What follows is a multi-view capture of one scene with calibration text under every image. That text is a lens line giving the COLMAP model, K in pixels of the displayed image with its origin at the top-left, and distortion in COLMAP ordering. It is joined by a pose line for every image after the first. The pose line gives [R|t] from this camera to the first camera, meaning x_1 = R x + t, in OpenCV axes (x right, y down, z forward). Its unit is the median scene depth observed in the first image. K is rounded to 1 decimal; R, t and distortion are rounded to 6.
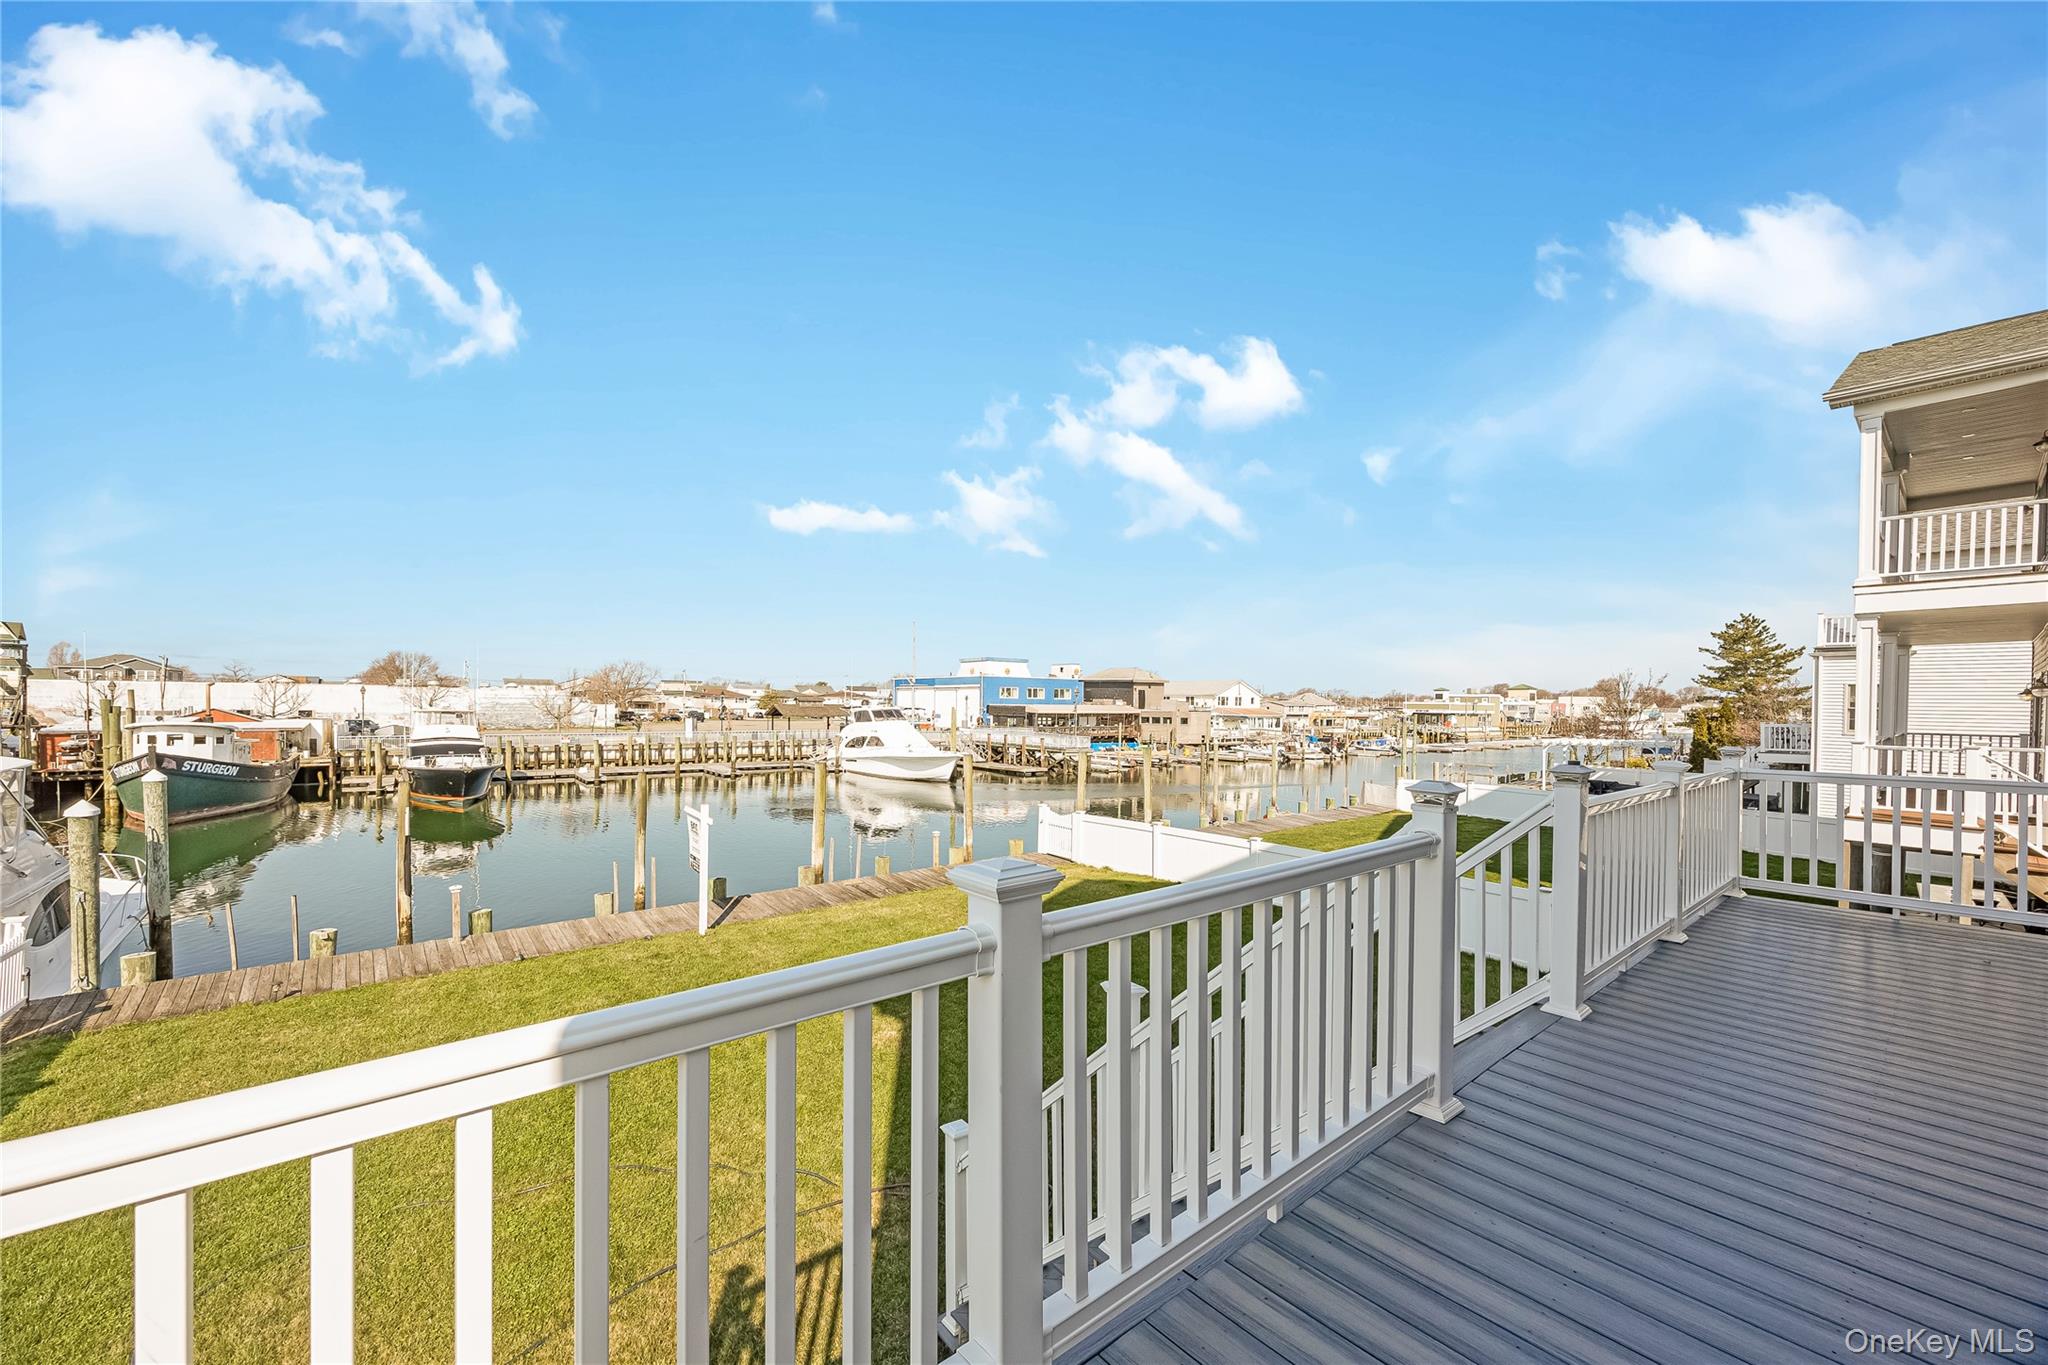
lens RADIAL K [[784.8, 0, 1019.9], [0, 784.8, 691.2], [0, 0, 1]] dist [0.001073, 0.000156]
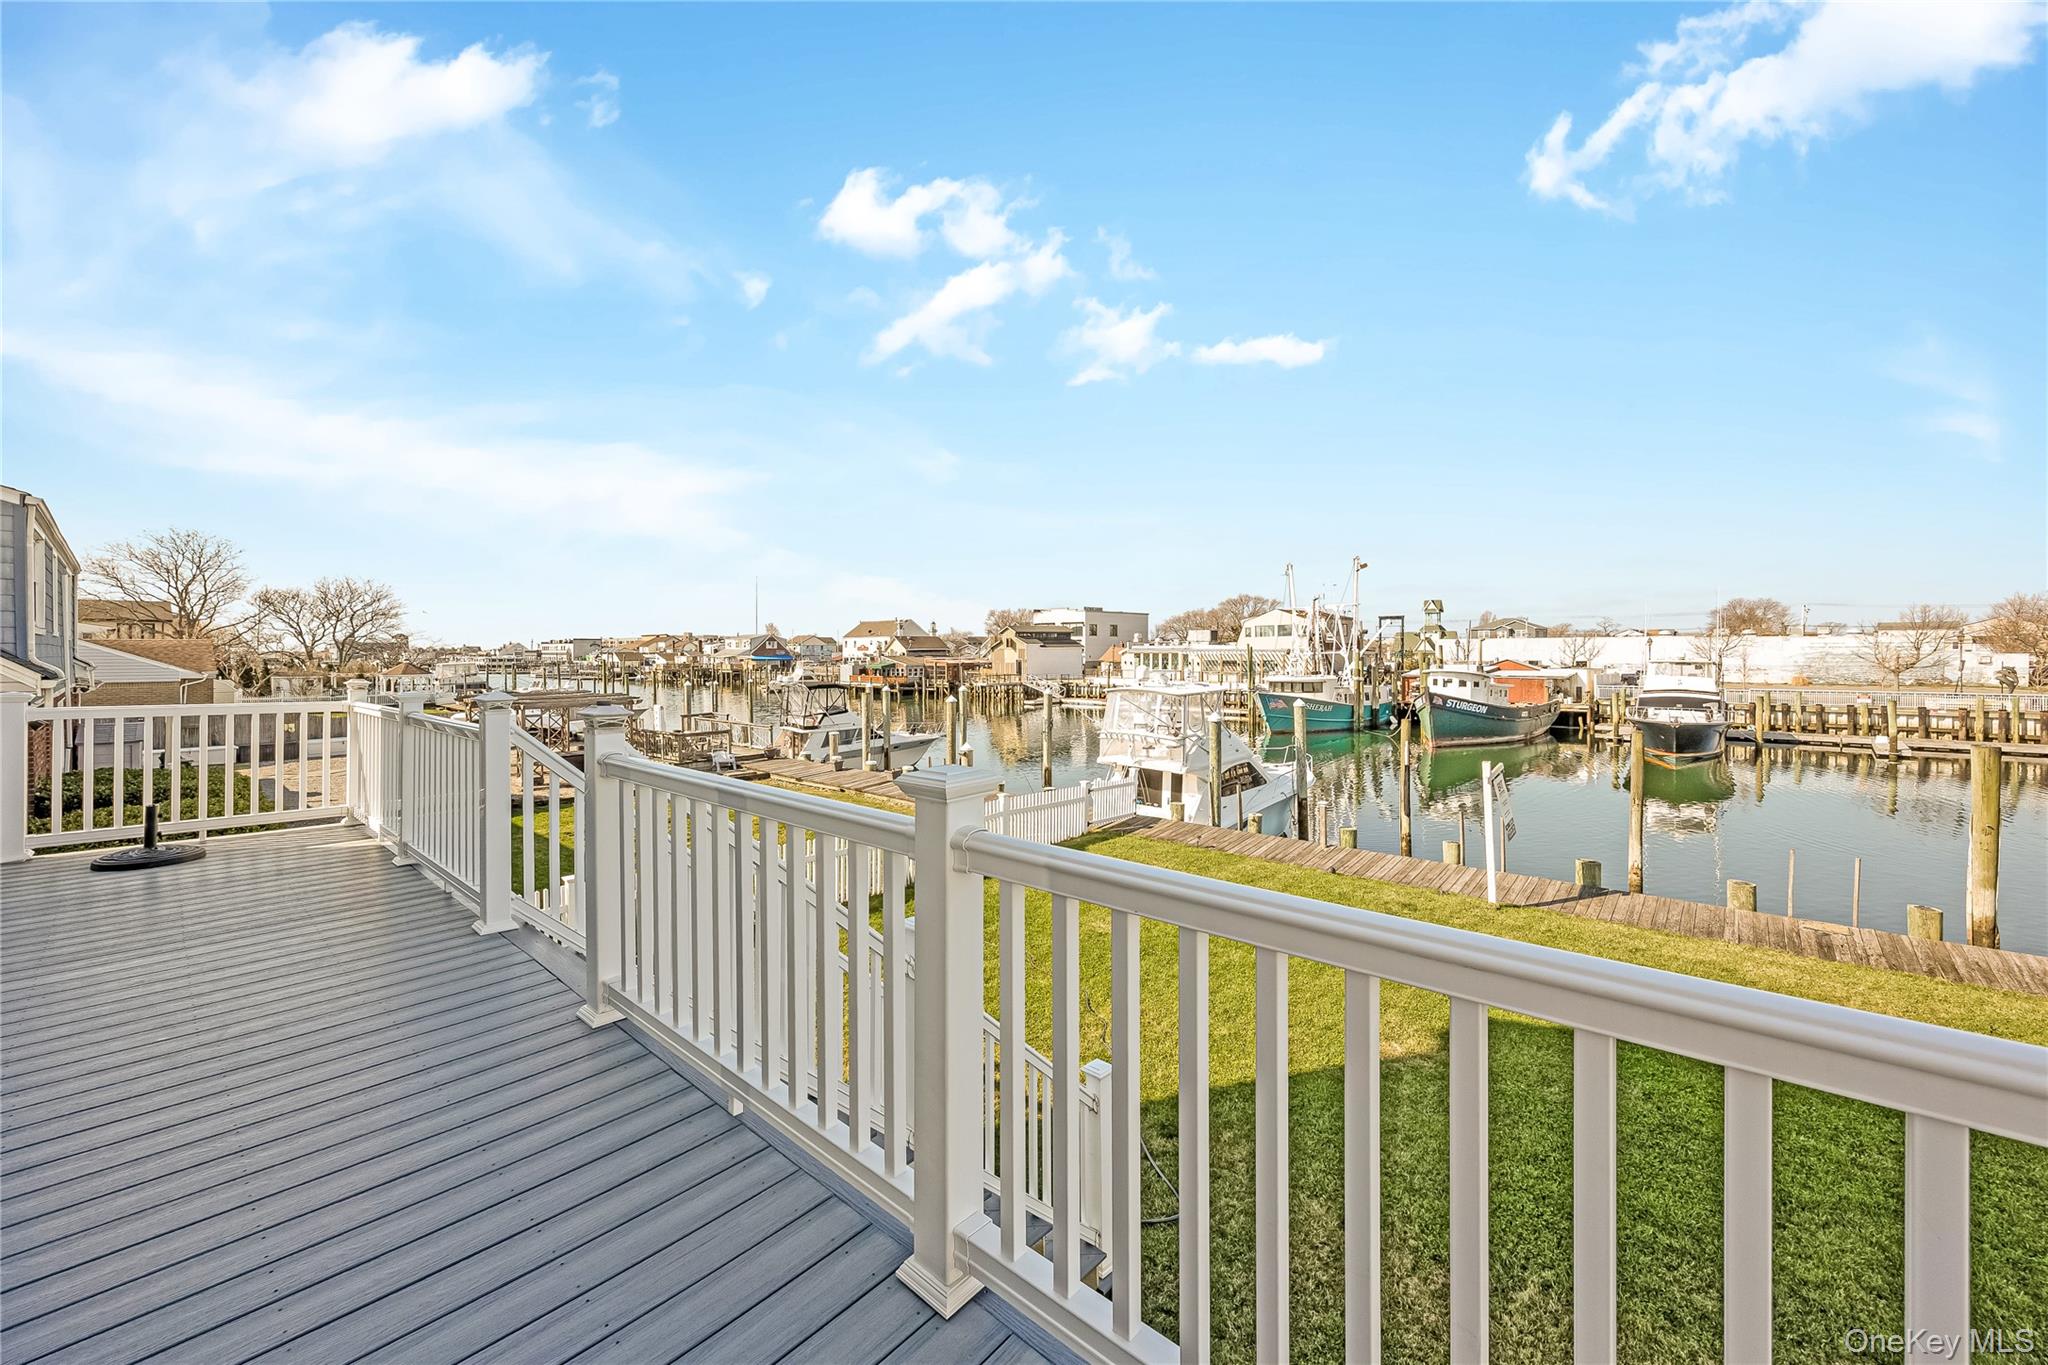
lens RADIAL K [[784.8, 0, 1019.9], [0, 784.8, 691.2], [0, 0, 1]] dist [0.001073, 0.000156]
pose [[0.151874, 0.039263, -0.987620, 0.079208], [0.021969, 0.998830, 0.043087, 0.002465], [0.988156, -0.028240, 0.150834, 0.068104]]
